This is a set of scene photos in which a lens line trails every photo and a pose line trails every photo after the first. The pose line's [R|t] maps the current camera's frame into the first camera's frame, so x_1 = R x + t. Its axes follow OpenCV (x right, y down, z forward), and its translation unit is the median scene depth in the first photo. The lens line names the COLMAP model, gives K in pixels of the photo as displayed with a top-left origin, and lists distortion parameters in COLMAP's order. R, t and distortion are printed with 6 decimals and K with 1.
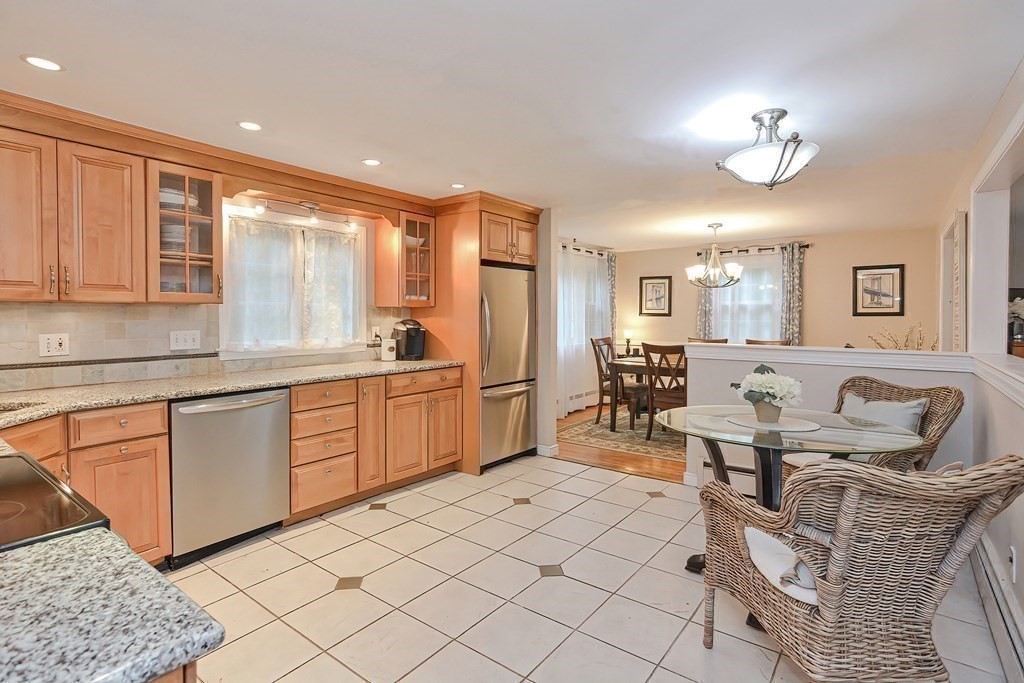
lens RADIAL K [[498.3, 0, 506.6], [0, 498.3, 324.7], [0, 0, 1]] dist [-0.012077, 0.006989]
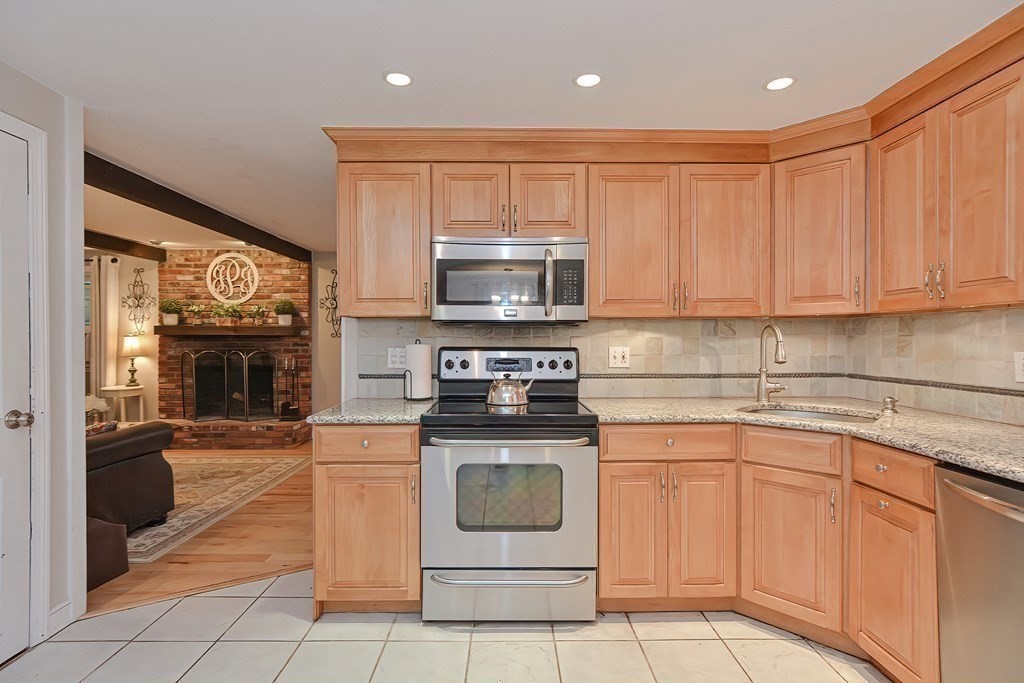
lens RADIAL K [[498.3, 0, 502.4], [0, 498.3, 341.2], [0, 0, 1]] dist [-0.012077, 0.006989]
pose [[-0.786758, 0.002635, -0.617256, 0.084733], [-0.012917, 0.999702, 0.020732, -0.001215], [0.617126, 0.024284, -0.786489, 0.757573]]
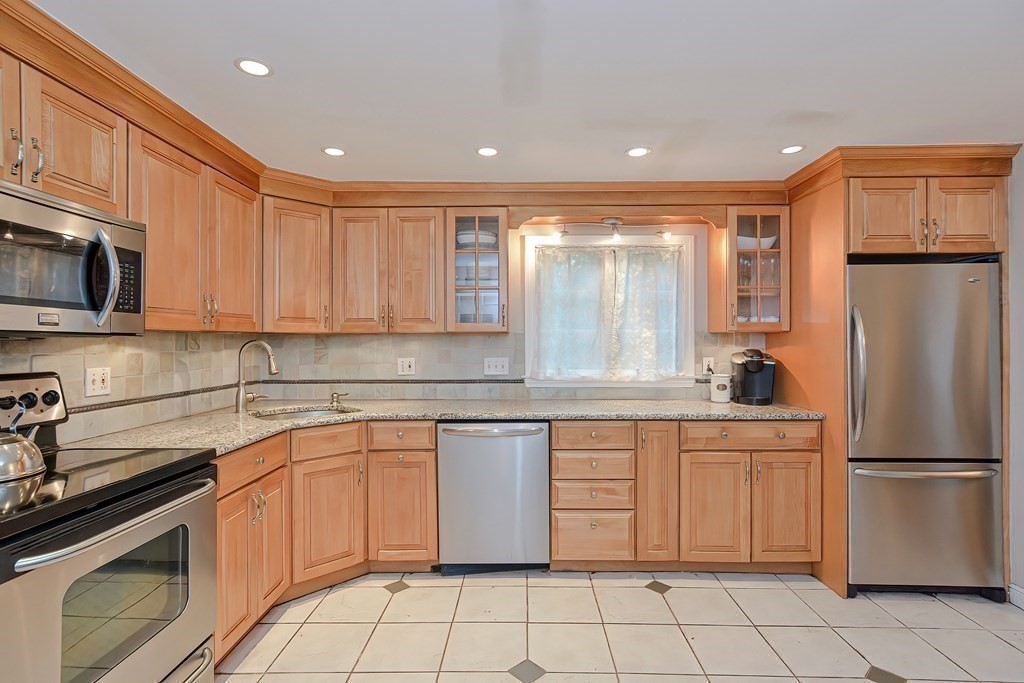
lens RADIAL K [[498.3, 0, 519.3], [0, 498.3, 343.3], [0, 0, 1]] dist [-0.012077, 0.006989]
pose [[0.605706, -0.000894, -0.795688, 0.209131], [-0.013605, 0.999842, -0.011480, -0.006349], [0.795572, 0.017779, 0.605598, 0.309963]]
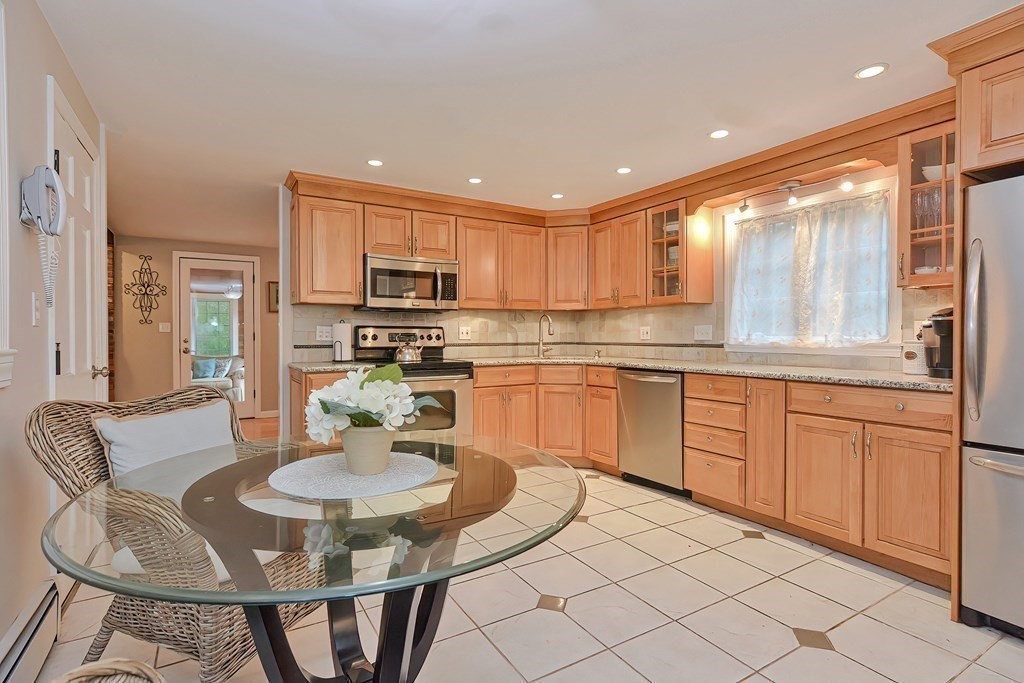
lens RADIAL K [[498.3, 0, 508.9], [0, 498.3, 343.3], [0, 0, 1]] dist [-0.012077, 0.006989]
pose [[-0.360607, 0.015547, -0.932588, 0.592667], [-0.018402, 0.999548, 0.023779, 0.030414], [0.932536, 0.025736, -0.360157, 0.820028]]
